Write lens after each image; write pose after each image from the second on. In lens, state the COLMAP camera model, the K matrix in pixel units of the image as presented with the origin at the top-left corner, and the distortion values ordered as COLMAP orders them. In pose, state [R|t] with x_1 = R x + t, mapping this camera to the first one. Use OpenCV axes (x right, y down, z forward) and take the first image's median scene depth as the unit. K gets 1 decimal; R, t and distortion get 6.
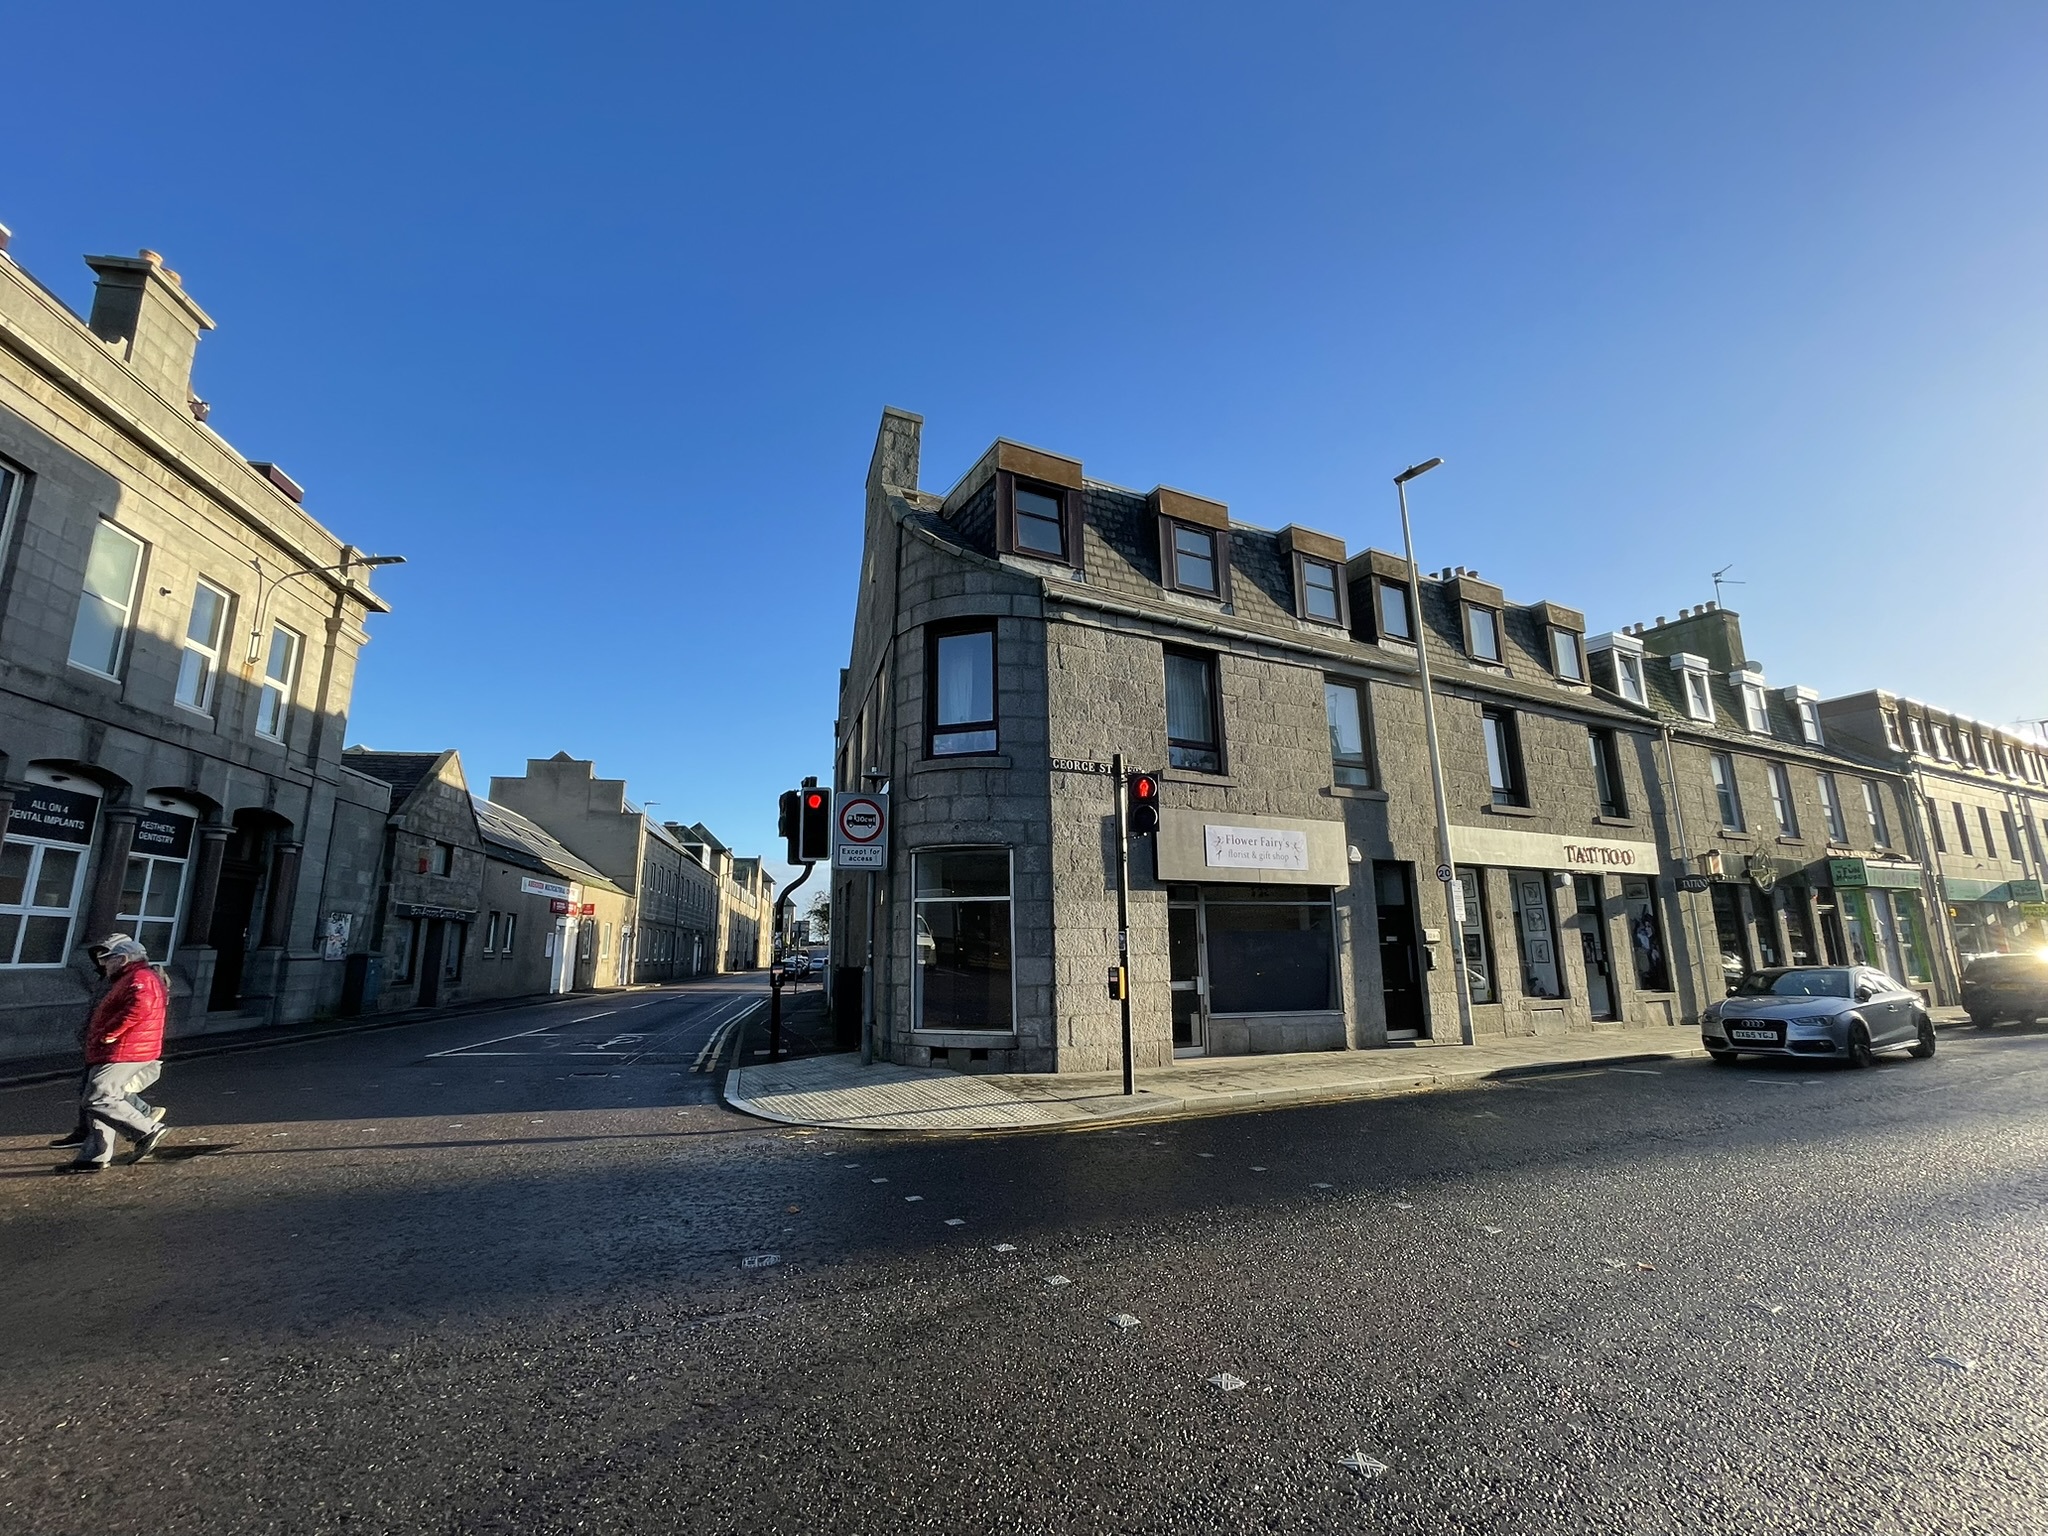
lens RADIAL K [[925.5, 0, 1024.0], [0, 925.5, 768.0], [0, 0, 1]] dist [-0.004174, -0.000909]
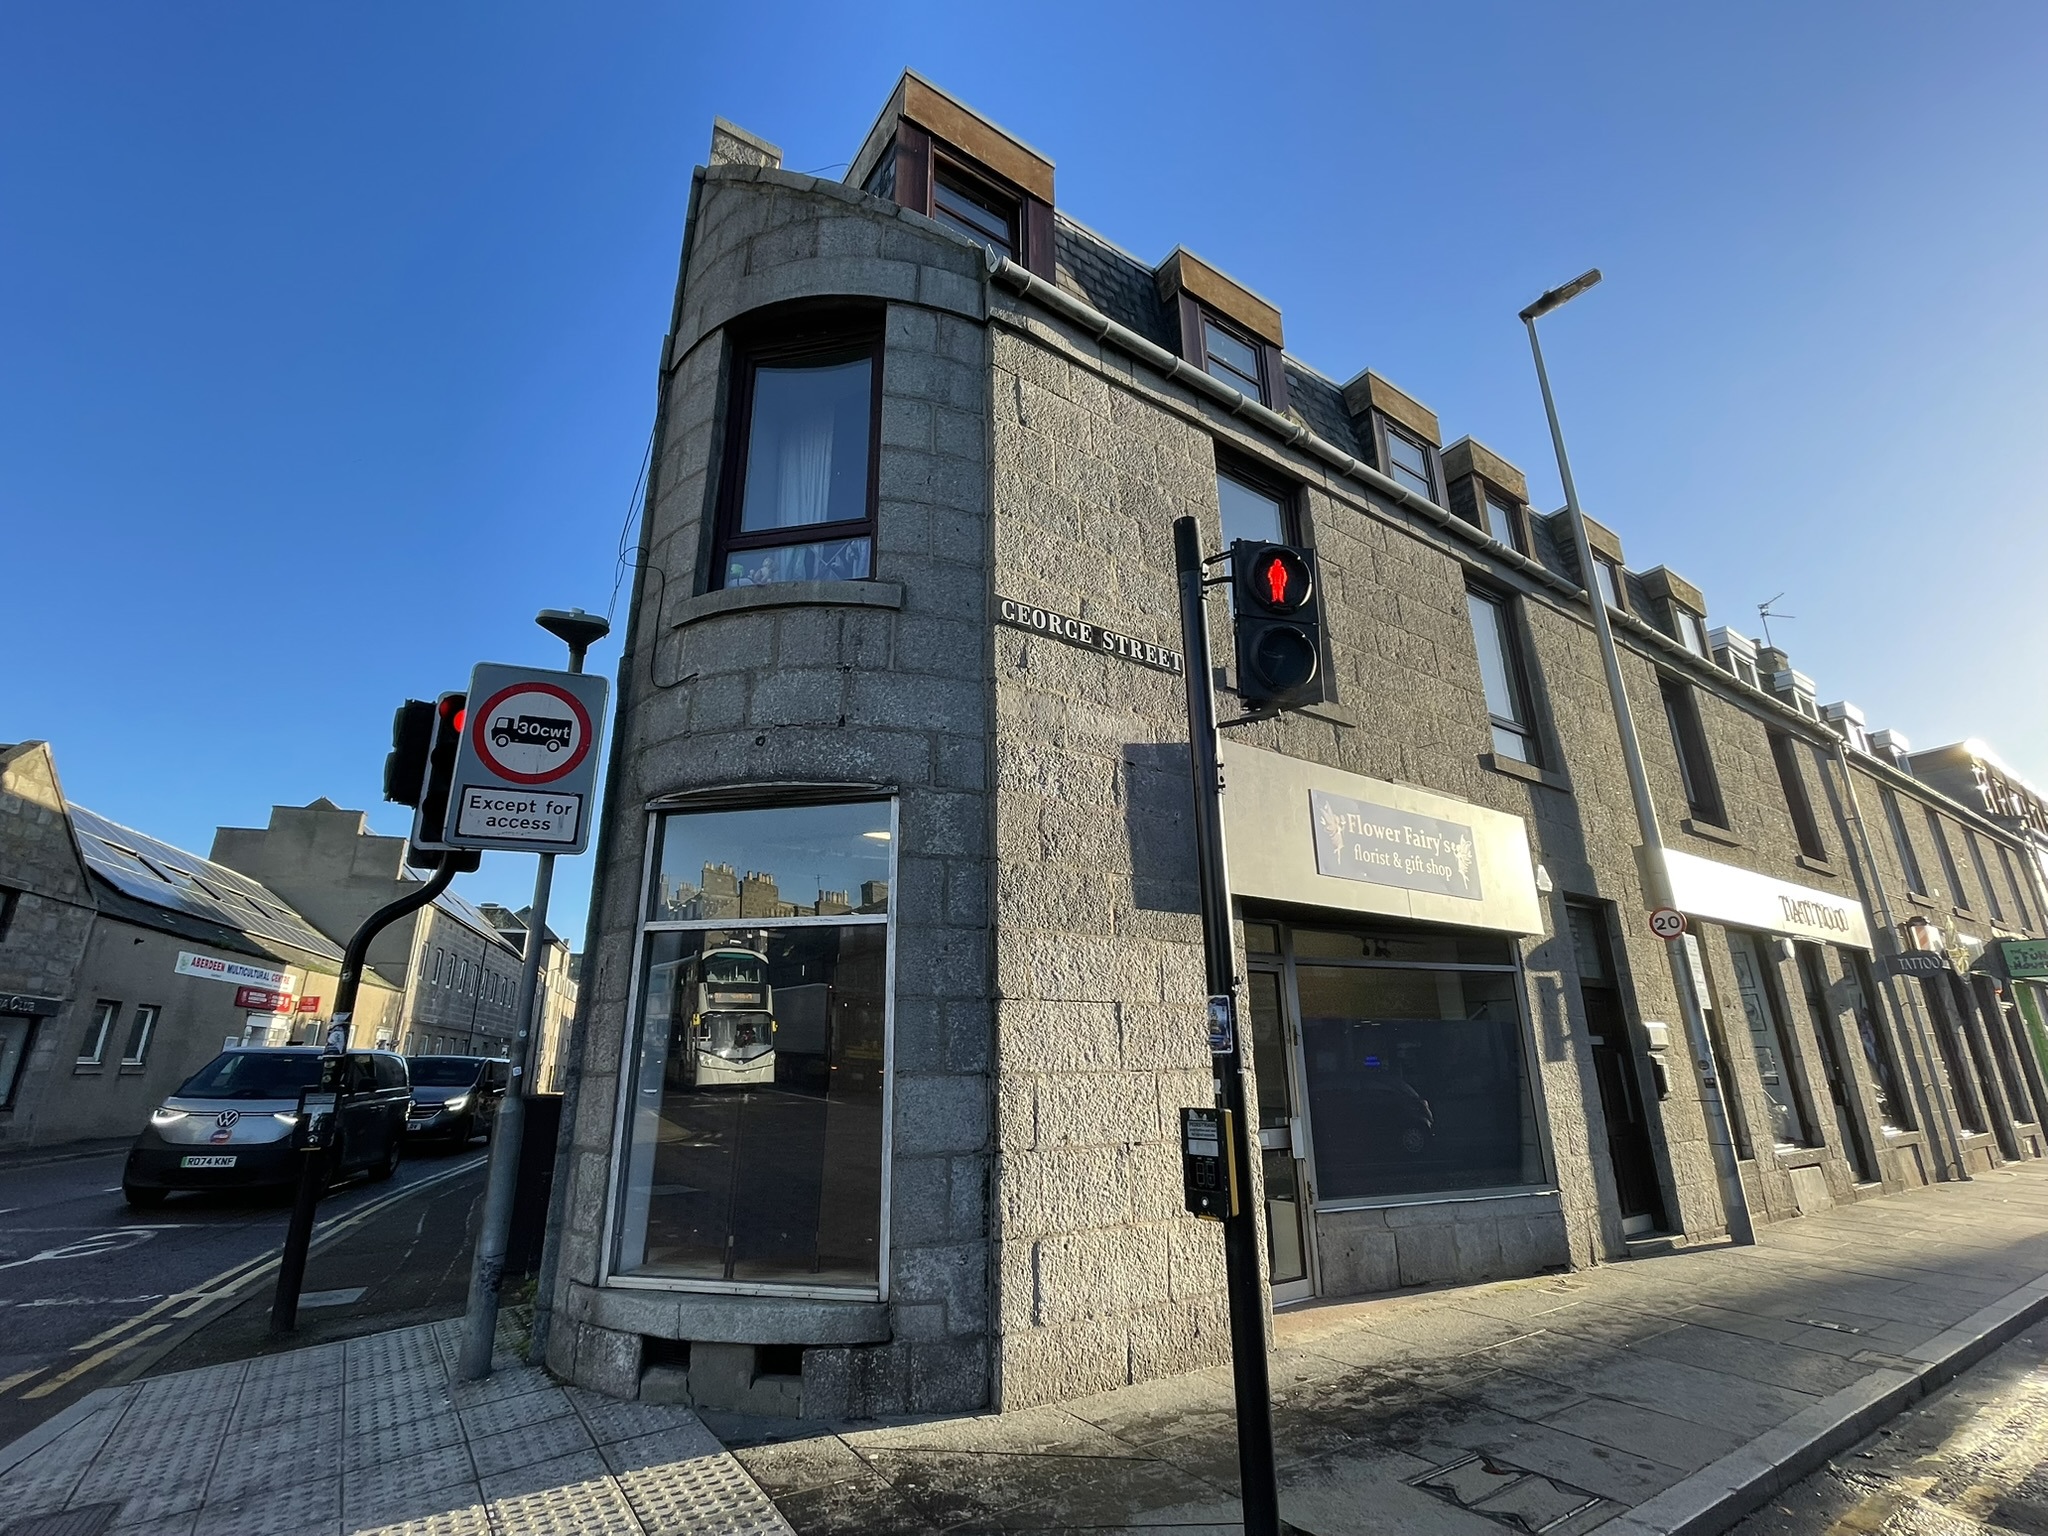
lens RADIAL K [[925.5, 0, 1024.0], [0, 925.5, 768.0], [0, 0, 1]] dist [-0.004174, -0.000909]
pose [[0.994086, 0.035476, 0.102634, 0.000211], [-0.023056, 0.992535, -0.119763, 0.108696], [-0.106116, 0.116688, 0.987483, 0.531083]]
